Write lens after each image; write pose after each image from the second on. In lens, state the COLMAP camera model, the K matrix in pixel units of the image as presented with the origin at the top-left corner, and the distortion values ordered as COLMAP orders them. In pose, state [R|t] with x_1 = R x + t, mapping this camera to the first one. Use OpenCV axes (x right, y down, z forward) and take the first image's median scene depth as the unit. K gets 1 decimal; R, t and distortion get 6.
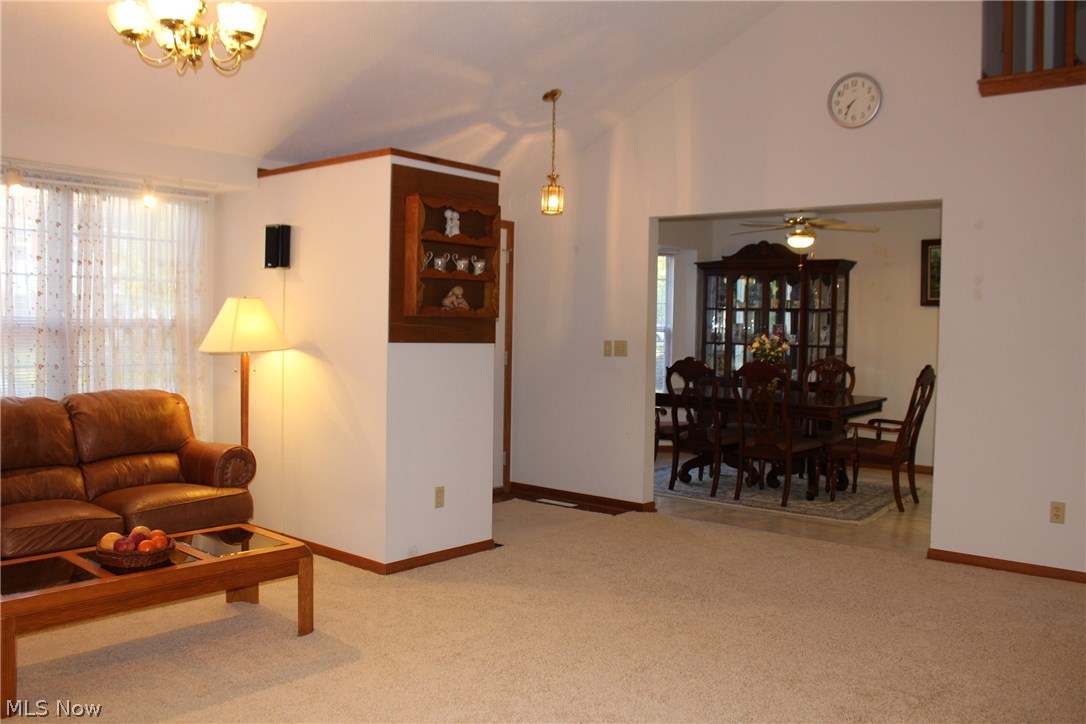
lens RADIAL K [[917.8, 0, 543.0], [0, 917.8, 362.0], [0, 0, 1]] dist [-0.133979, 0.108515]
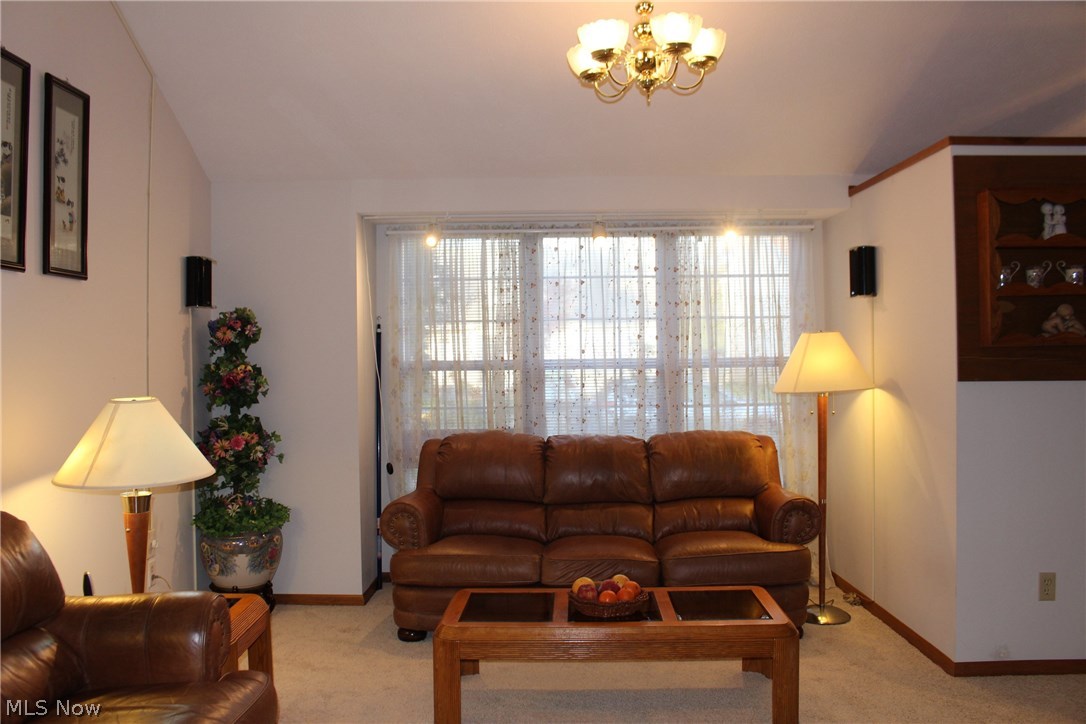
lens RADIAL K [[917.8, 0, 543.0], [0, 917.8, 362.0], [0, 0, 1]] dist [-0.133979, 0.108515]
pose [[0.636305, -0.022285, -0.771116, 0.191727], [-0.006111, 0.999406, -0.033925, -0.009257], [0.771414, 0.026298, 0.635790, 0.222058]]
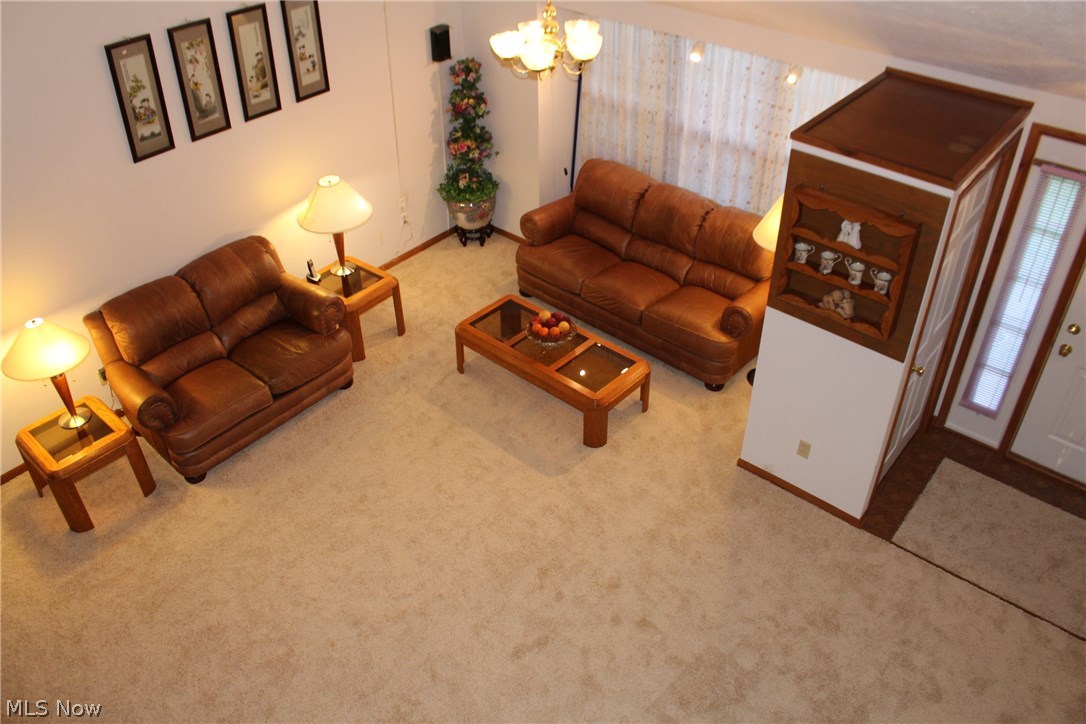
lens RADIAL K [[917.8, 0, 543.0], [0, 917.8, 362.0], [0, 0, 1]] dist [-0.133979, 0.108515]
pose [[-0.014291, 0.593225, -0.804910, 0.695713], [-0.028448, 0.804425, 0.593373, -0.563278], [0.999493, 0.031378, 0.005380, 0.703852]]
